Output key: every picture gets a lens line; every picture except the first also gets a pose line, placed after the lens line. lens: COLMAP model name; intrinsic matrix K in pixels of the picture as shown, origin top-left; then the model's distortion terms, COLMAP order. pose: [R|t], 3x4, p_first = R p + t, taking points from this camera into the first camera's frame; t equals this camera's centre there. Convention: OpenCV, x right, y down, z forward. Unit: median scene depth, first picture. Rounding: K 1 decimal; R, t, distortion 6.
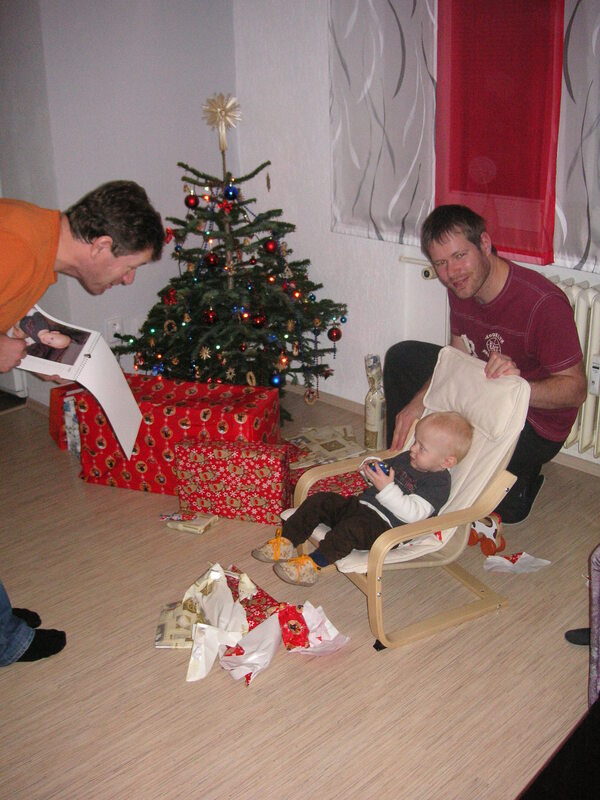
lens RADIAL K [[866.2, 0, 300.0], [0, 866.2, 400.0], [0, 0, 1]] dist [-0.148923, -0.024117]
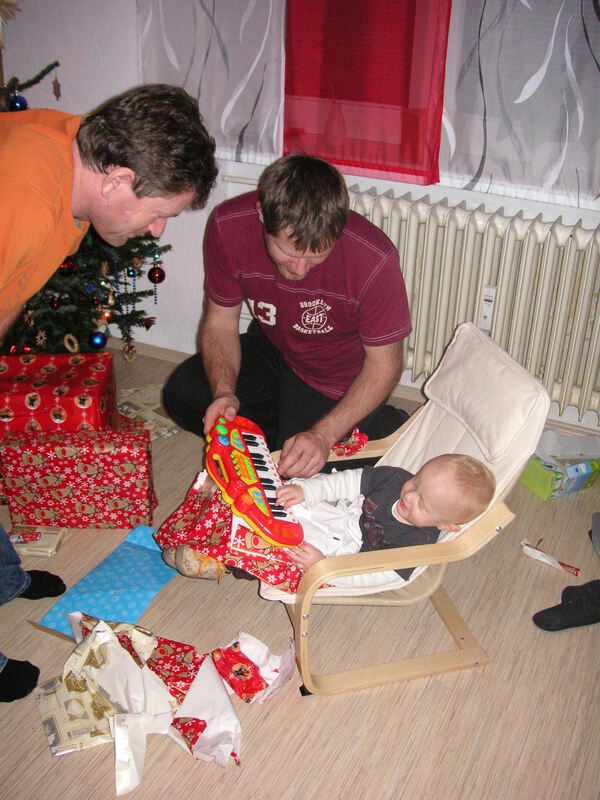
lens RADIAL K [[866.2, 0, 300.0], [0, 866.2, 400.0], [0, 0, 1]] dist [-0.148923, -0.024117]
pose [[0.935363, -0.116560, 0.333931, -0.142425], [0.077272, 0.988674, 0.128658, -0.063786], [-0.345145, -0.094538, 0.933776, 0.216110]]
